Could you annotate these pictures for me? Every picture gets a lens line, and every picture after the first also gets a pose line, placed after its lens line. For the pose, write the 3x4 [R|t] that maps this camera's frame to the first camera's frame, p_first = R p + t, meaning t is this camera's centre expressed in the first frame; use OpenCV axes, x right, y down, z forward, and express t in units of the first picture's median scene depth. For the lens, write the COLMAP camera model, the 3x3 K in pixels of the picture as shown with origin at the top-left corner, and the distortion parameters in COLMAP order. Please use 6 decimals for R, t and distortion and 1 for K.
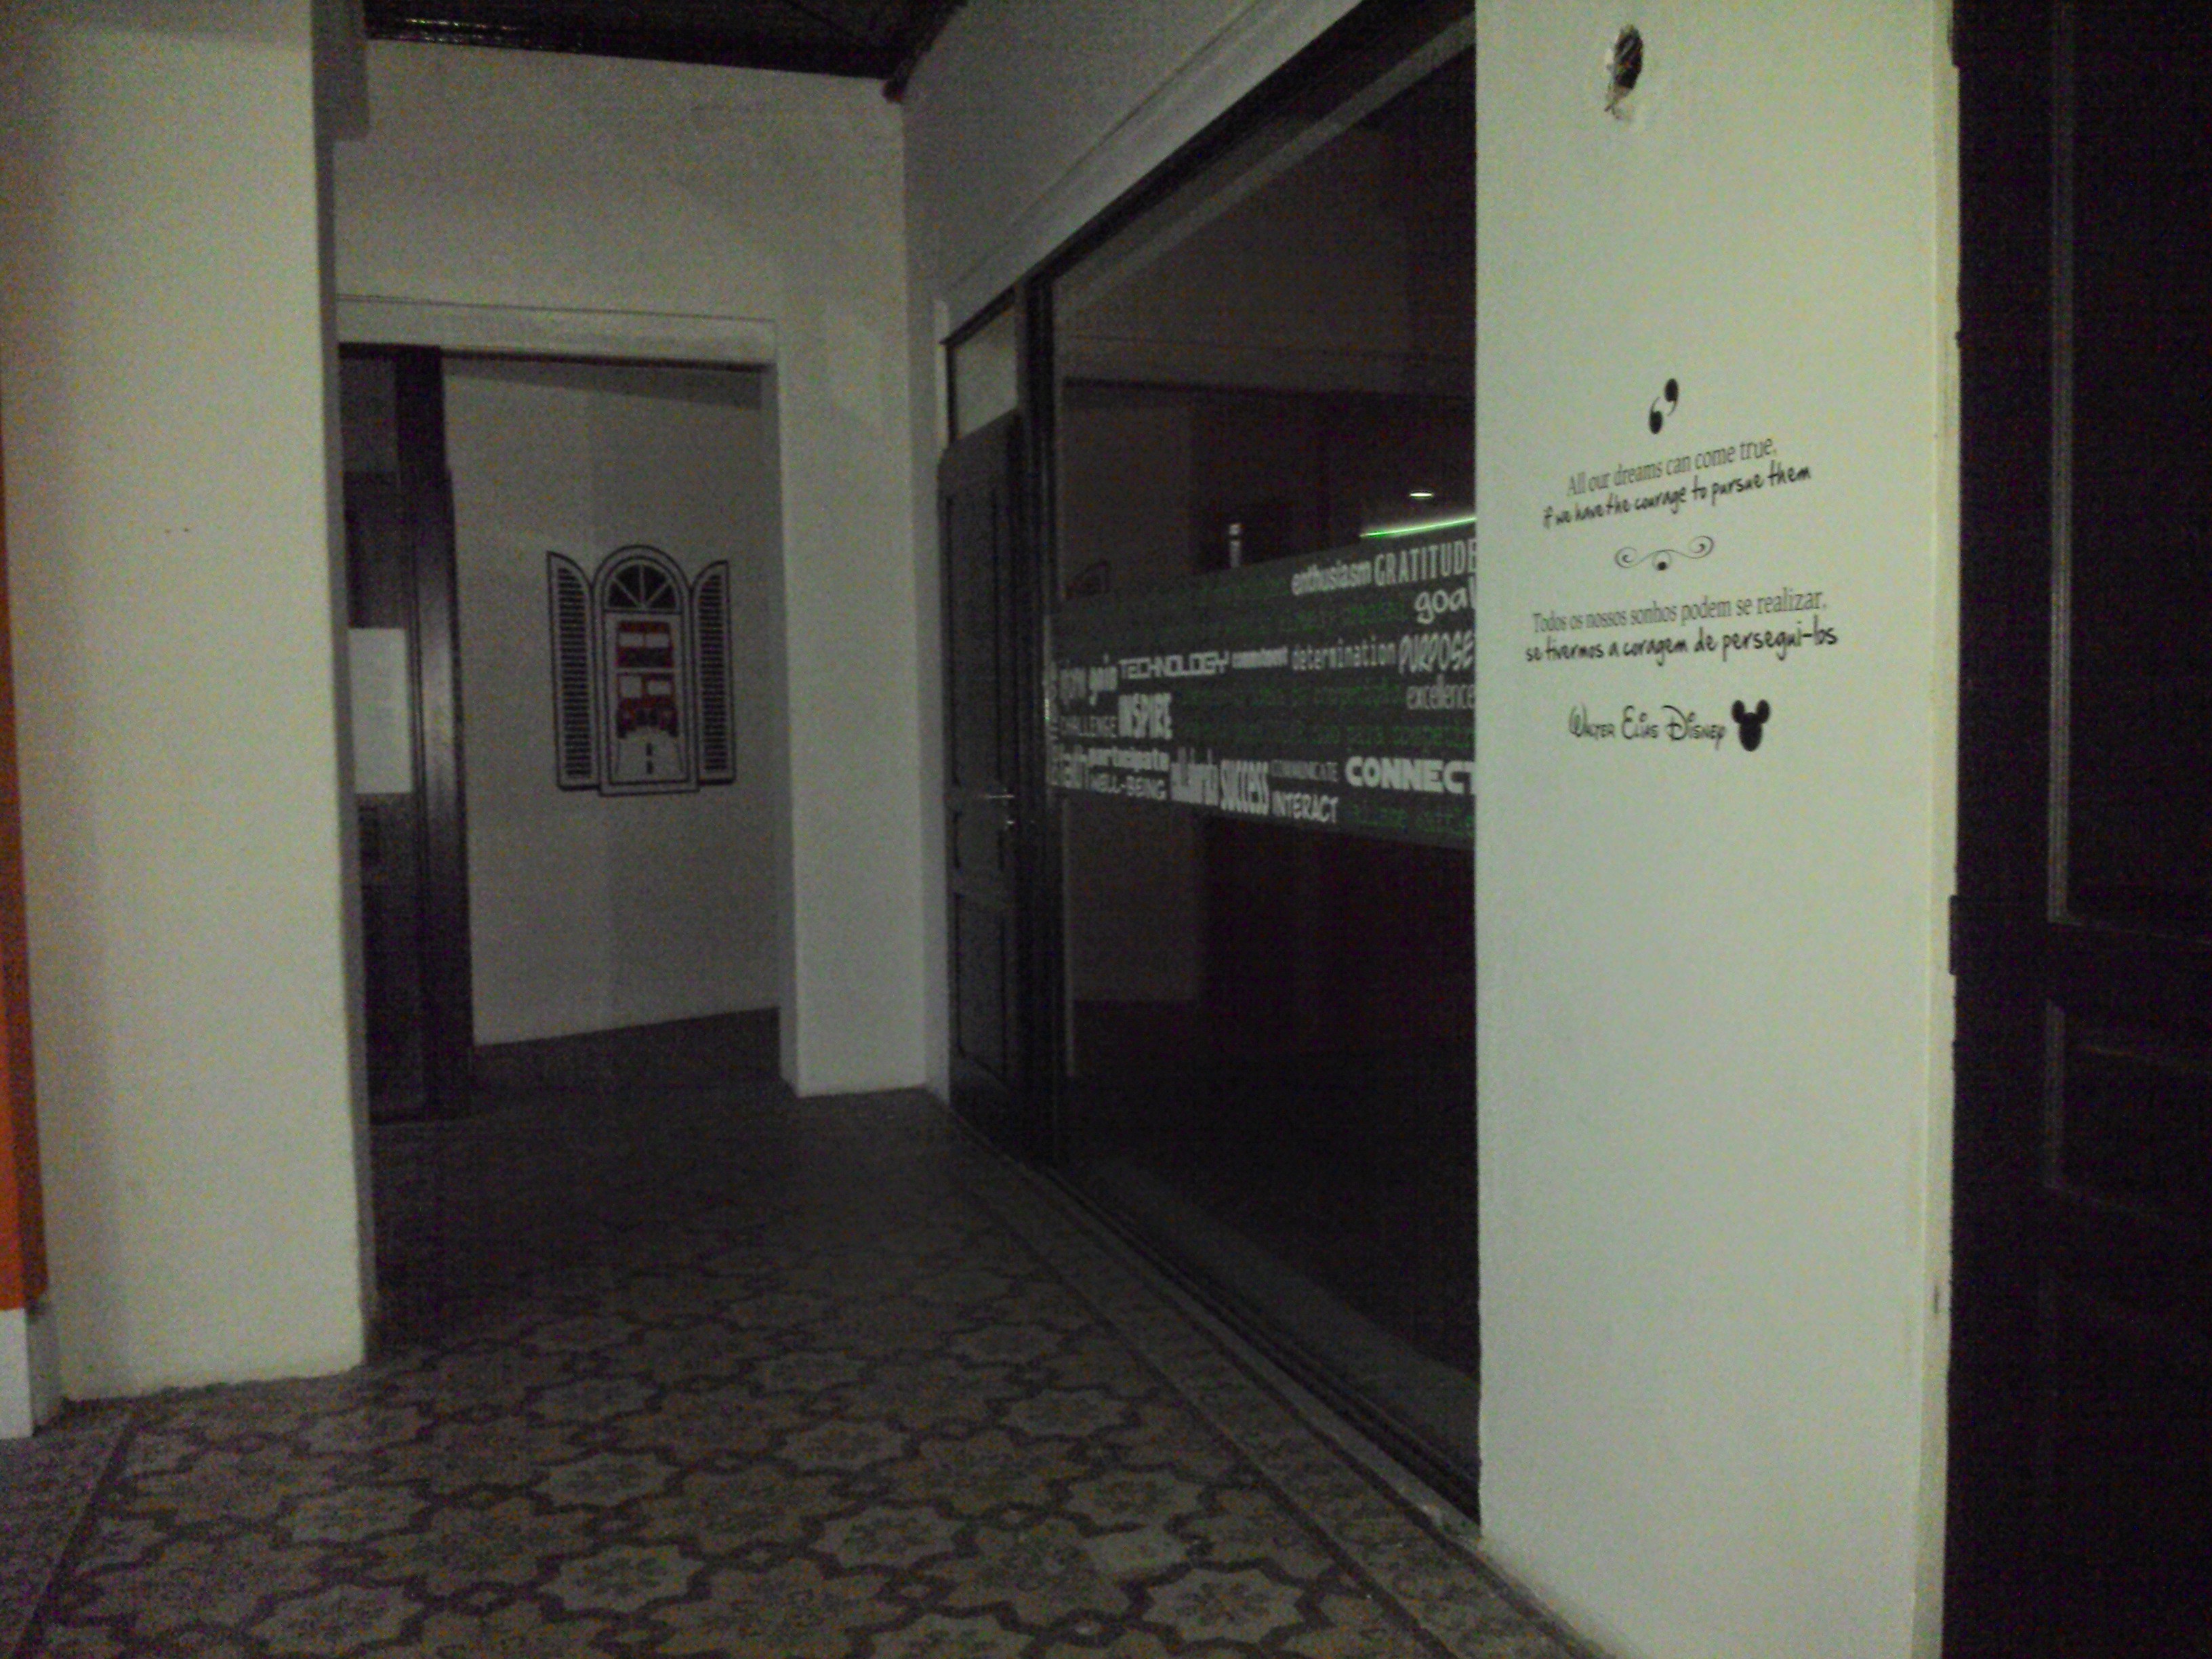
lens RADIAL K [[1974.0, 0, 1106.0], [0, 1974.0, 829.5], [0, 0, 1]] dist [0.178412, -0.573993]
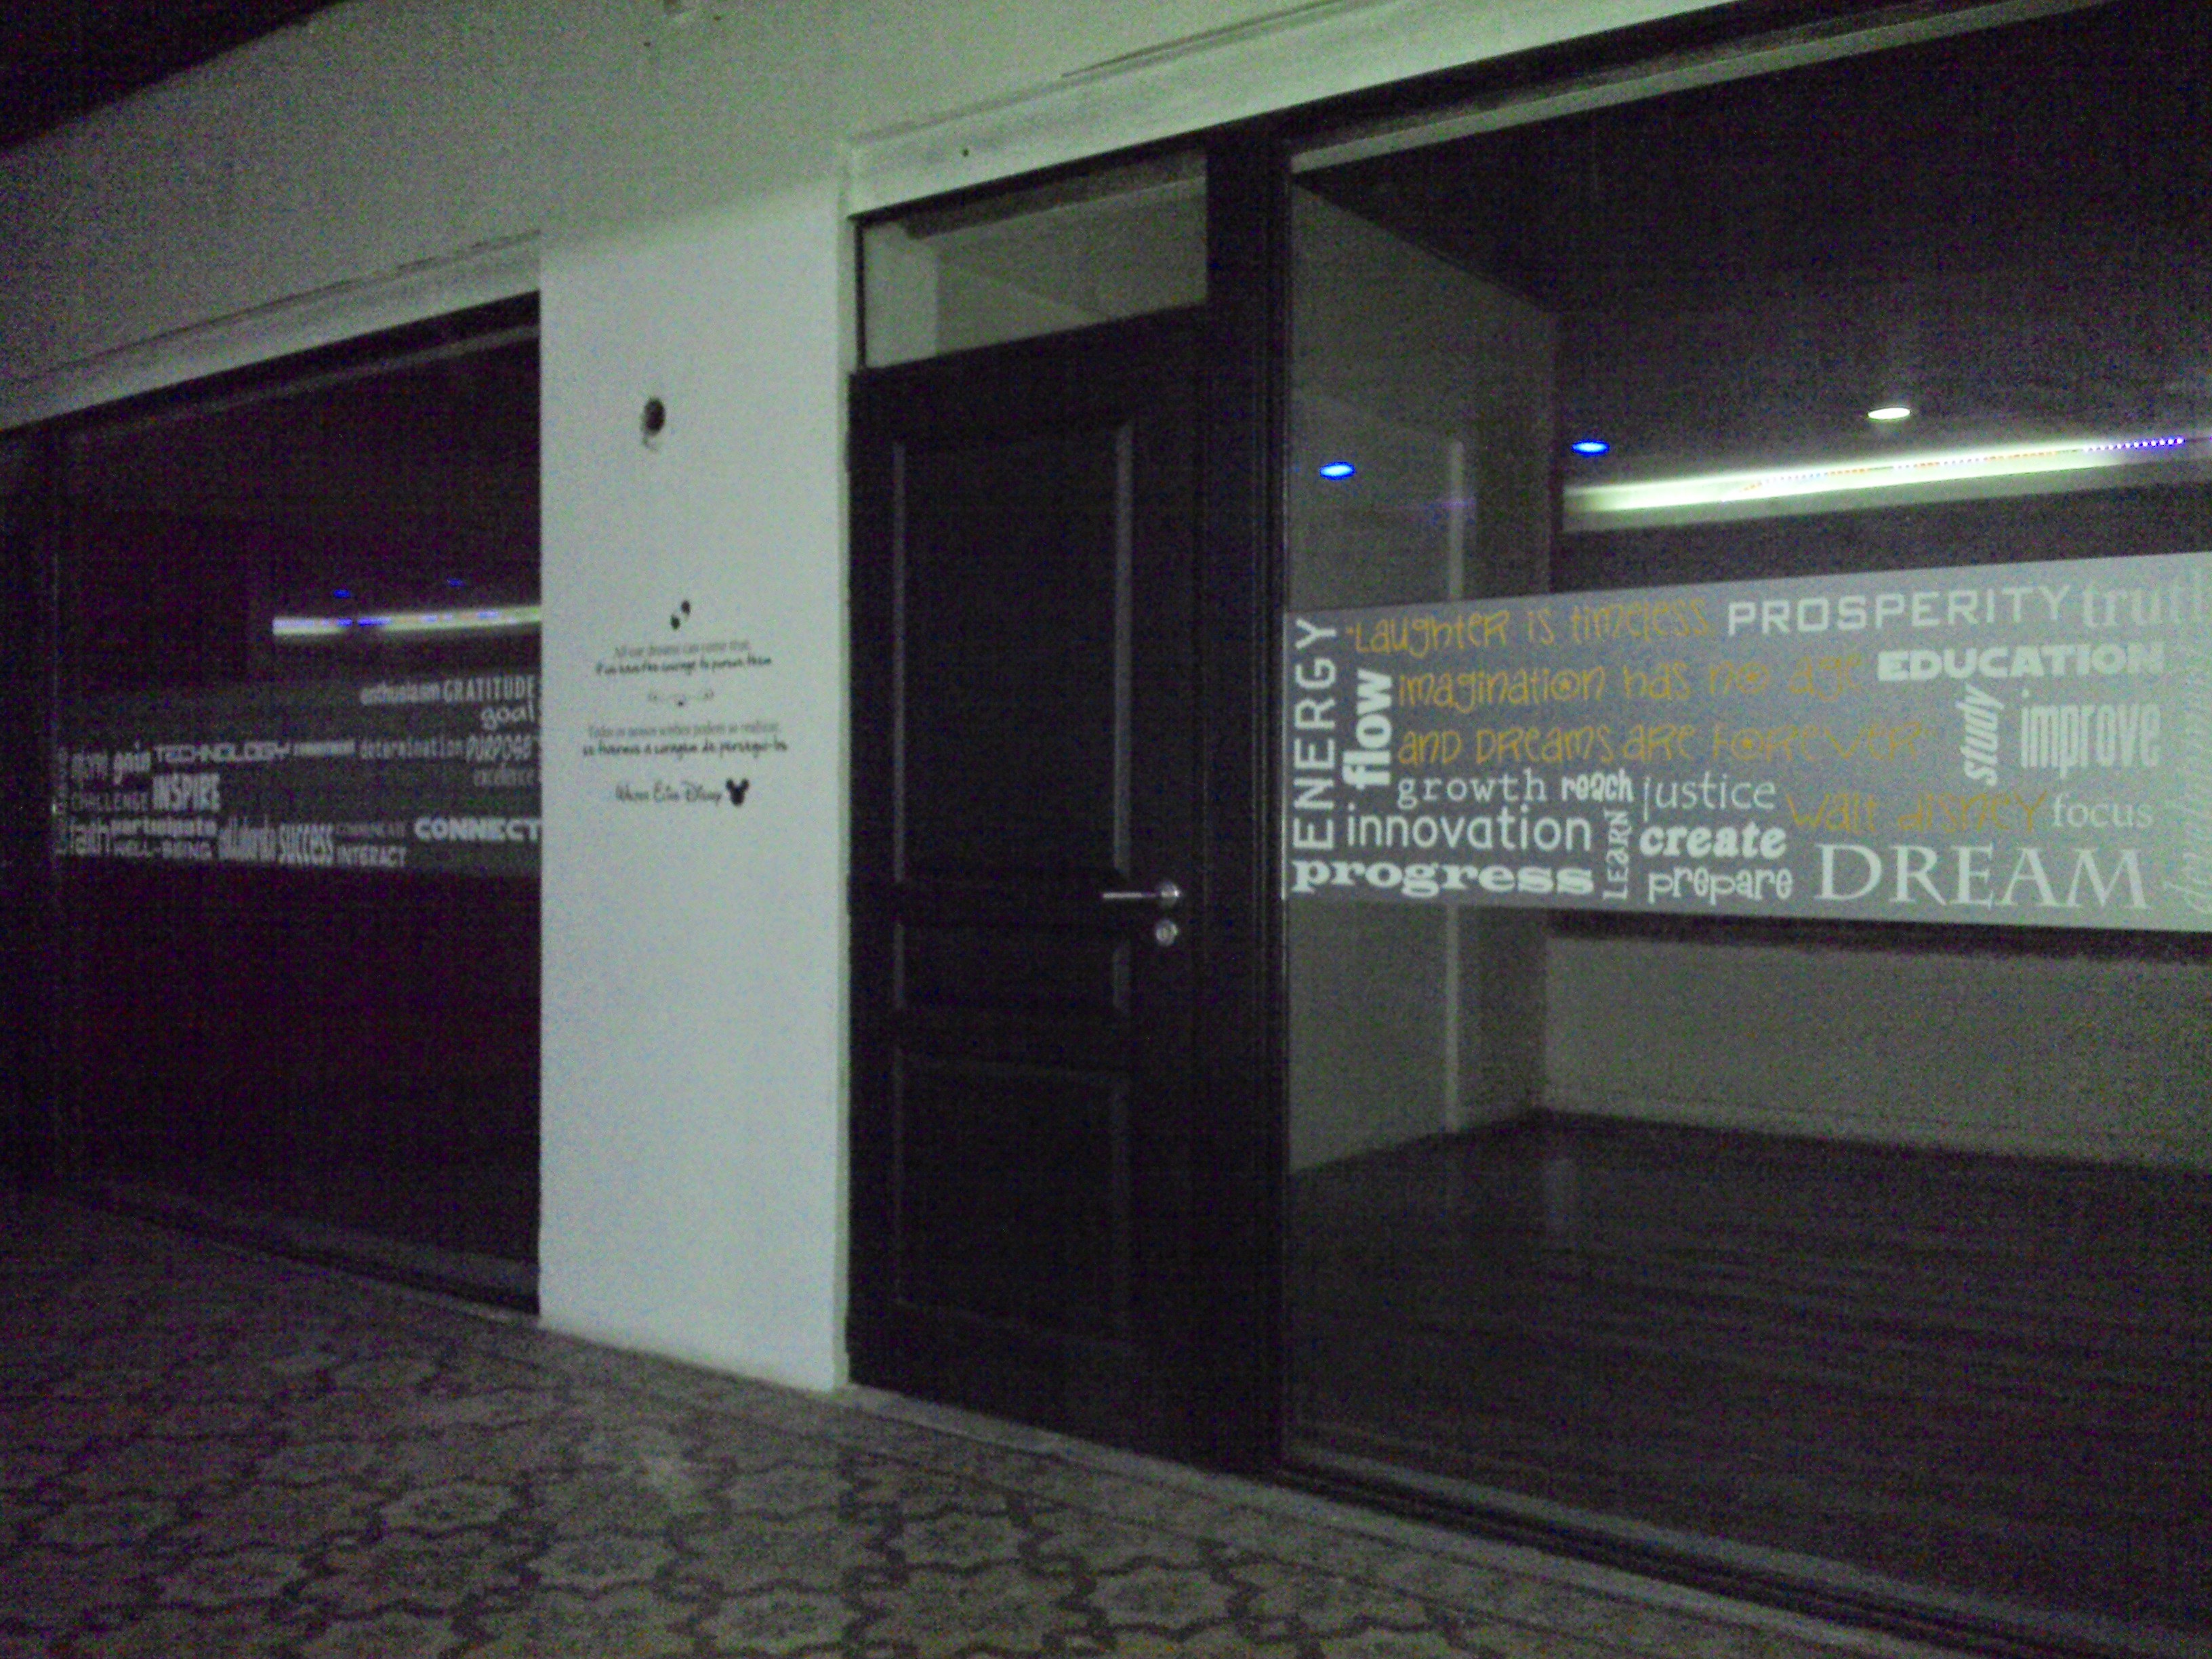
lens RADIAL K [[1974.0, 0, 1106.0], [0, 1974.0, 829.5], [0, 0, 1]] dist [0.178412, -0.573993]
pose [[0.813385, 0.011222, 0.581618, -0.339281], [0.022491, 0.998460, -0.050717, 0.060204], [-0.581291, 0.054334, 0.811880, -0.500555]]
